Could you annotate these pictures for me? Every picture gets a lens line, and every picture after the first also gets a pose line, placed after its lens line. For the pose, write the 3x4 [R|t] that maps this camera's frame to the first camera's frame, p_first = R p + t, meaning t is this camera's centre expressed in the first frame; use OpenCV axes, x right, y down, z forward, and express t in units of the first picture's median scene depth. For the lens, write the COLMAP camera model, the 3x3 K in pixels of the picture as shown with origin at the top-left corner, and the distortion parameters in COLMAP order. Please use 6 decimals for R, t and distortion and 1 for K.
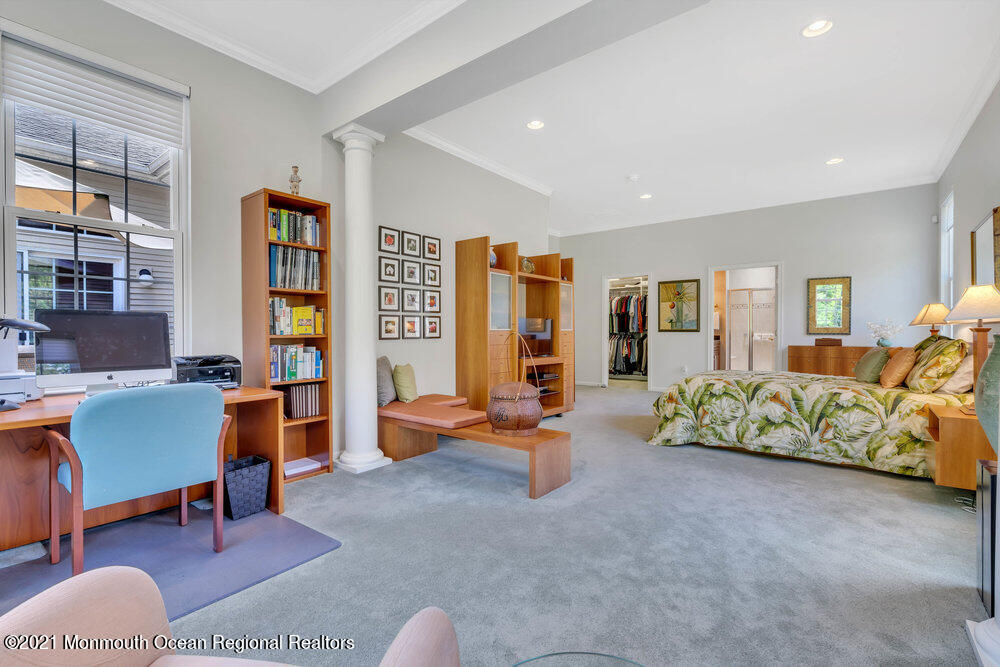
lens RADIAL K [[449.4, 0, 501.4], [0, 449.4, 334.9], [0, 0, 1]] dist [-0.004623, 0.000891]
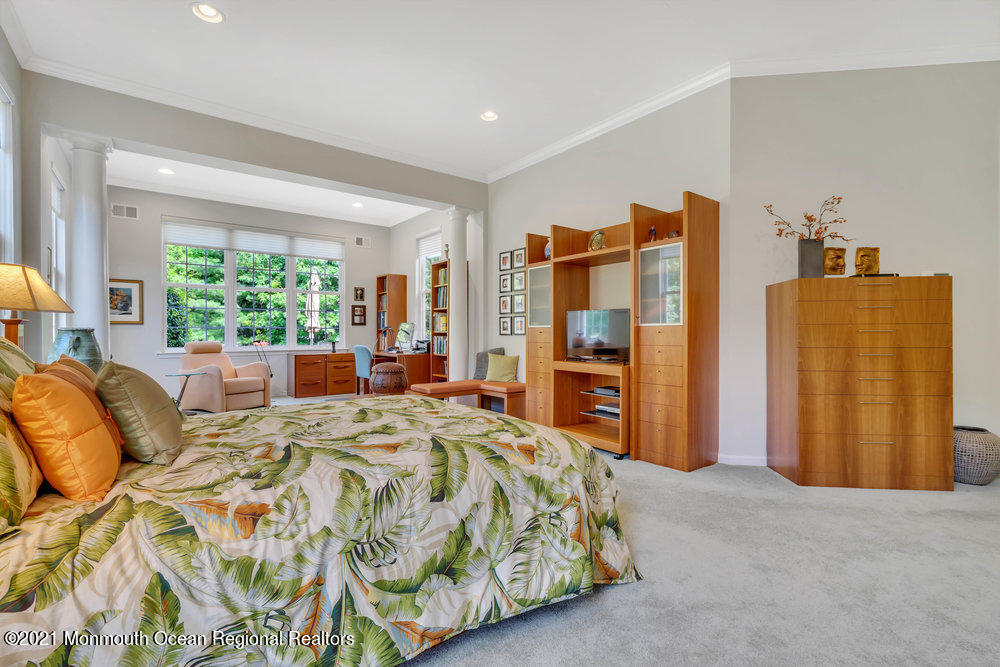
lens RADIAL K [[449.4, 0, 501.4], [0, 449.4, 334.9], [0, 0, 1]] dist [-0.004623, 0.000891]
pose [[-0.233048, 0.006223, -0.972445, 1.232183], [-0.006713, 0.999945, 0.008008, -0.000650], [0.972442, 0.008394, -0.232994, 1.510669]]
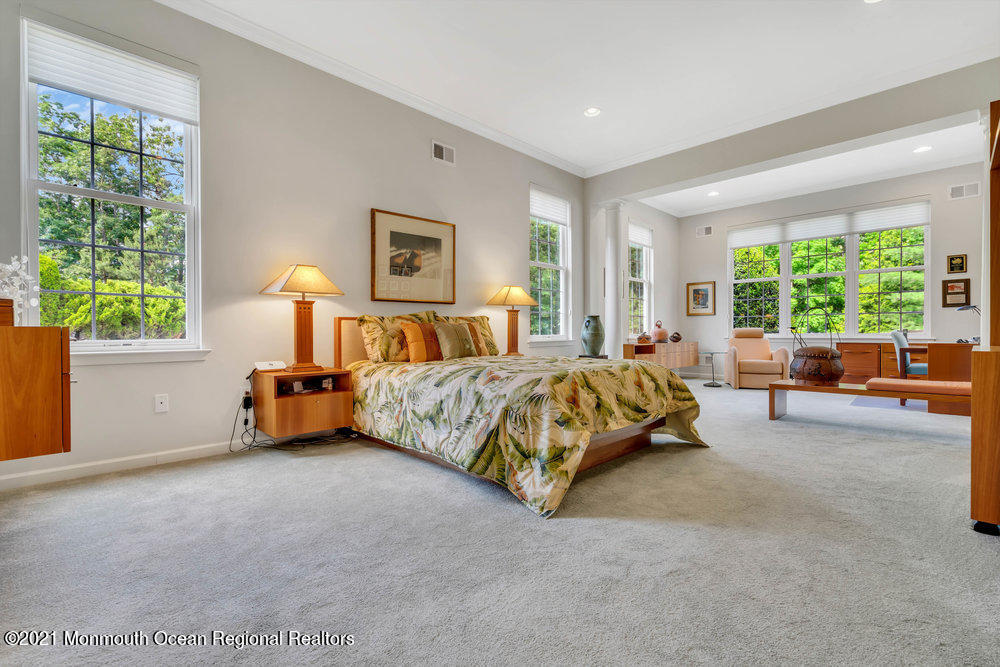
lens RADIAL K [[449.4, 0, 501.4], [0, 449.4, 334.9], [0, 0, 1]] dist [-0.004623, 0.000891]
pose [[-0.993114, 0.004646, 0.117062, 0.684874], [0.005972, 0.999922, 0.010974, 0.047995], [-0.117002, 0.011598, -0.993064, 2.101888]]
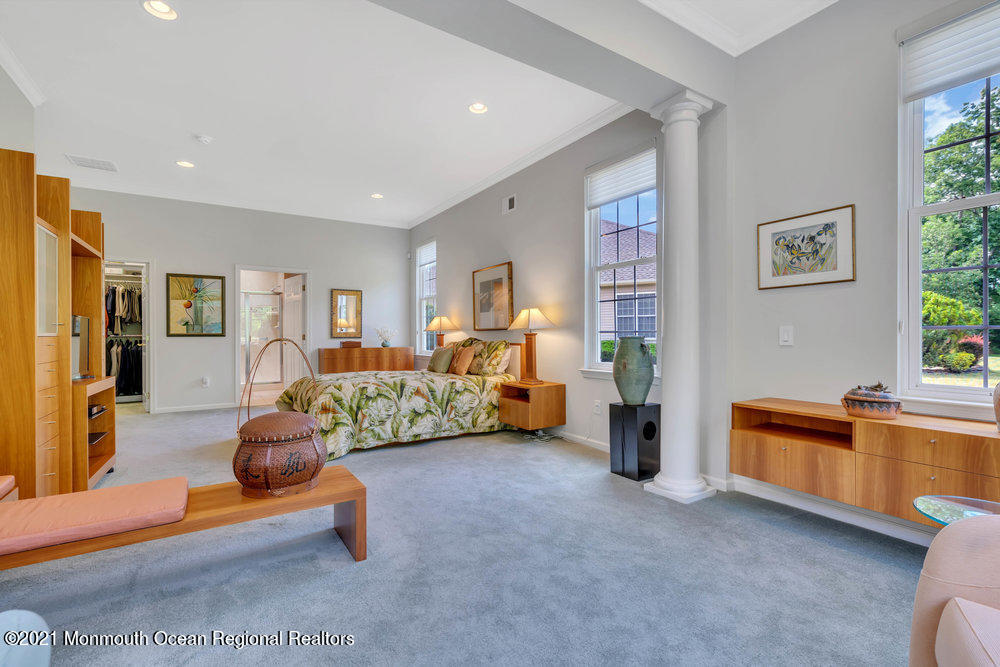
lens RADIAL K [[449.4, 0, 501.4], [0, 449.4, 334.9], [0, 0, 1]] dist [-0.004623, 0.000891]
pose [[0.328300, -0.003153, 0.944568, -0.438001], [0.010762, 0.999942, -0.000403, -0.007485], [-0.944512, 0.010298, 0.328315, 0.412005]]
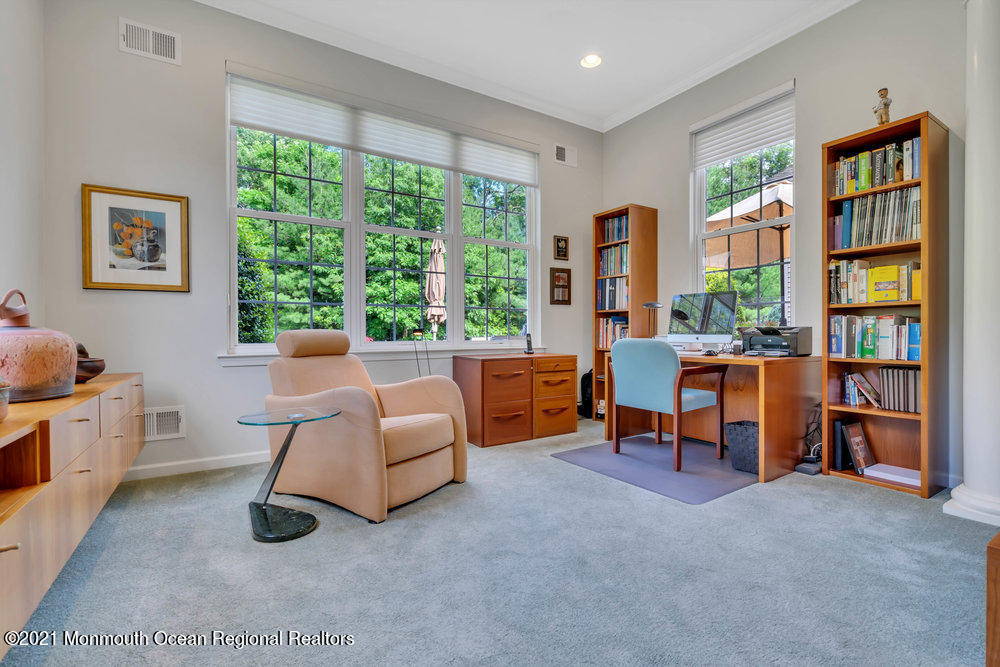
lens RADIAL K [[449.4, 0, 501.4], [0, 449.4, 334.9], [0, 0, 1]] dist [-0.004623, 0.000891]
pose [[-0.330682, 0.007842, -0.943710, 0.459153], [-0.002738, 0.999953, 0.009268, 0.046308], [0.943738, 0.005648, -0.330645, 0.571169]]
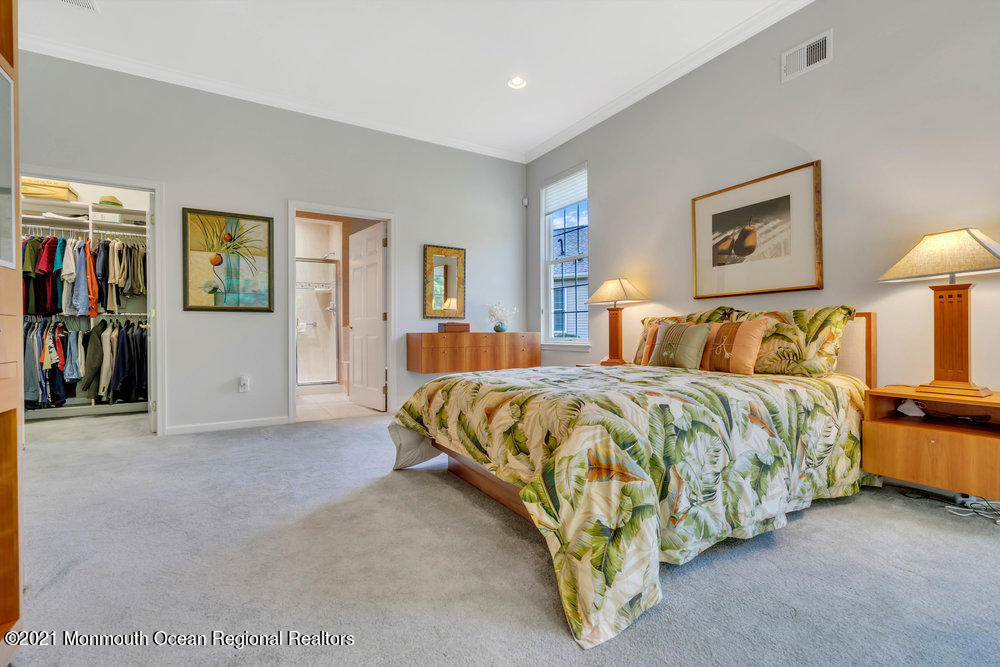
lens RADIAL K [[449.4, 0, 501.4], [0, 449.4, 334.9], [0, 0, 1]] dist [-0.004623, 0.000891]
pose [[0.355906, -0.007480, 0.934492, 0.038444], [0.010255, 0.999939, 0.004099, 0.045824], [-0.934466, 0.008124, 0.355961, 1.105056]]
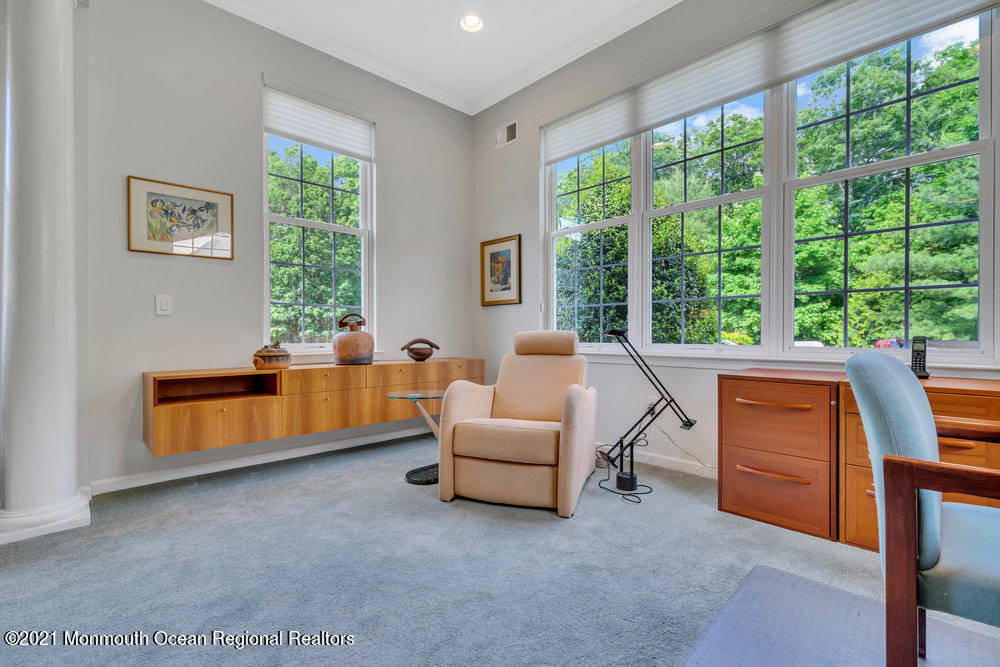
lens RADIAL K [[449.4, 0, 501.4], [0, 449.4, 334.9], [0, 0, 1]] dist [-0.004623, 0.000891]
pose [[-0.990816, 0.002331, 0.135199, -0.191865], [0.003958, 0.999923, 0.011766, 0.042994], [-0.135161, 0.012193, -0.990749, 0.865779]]
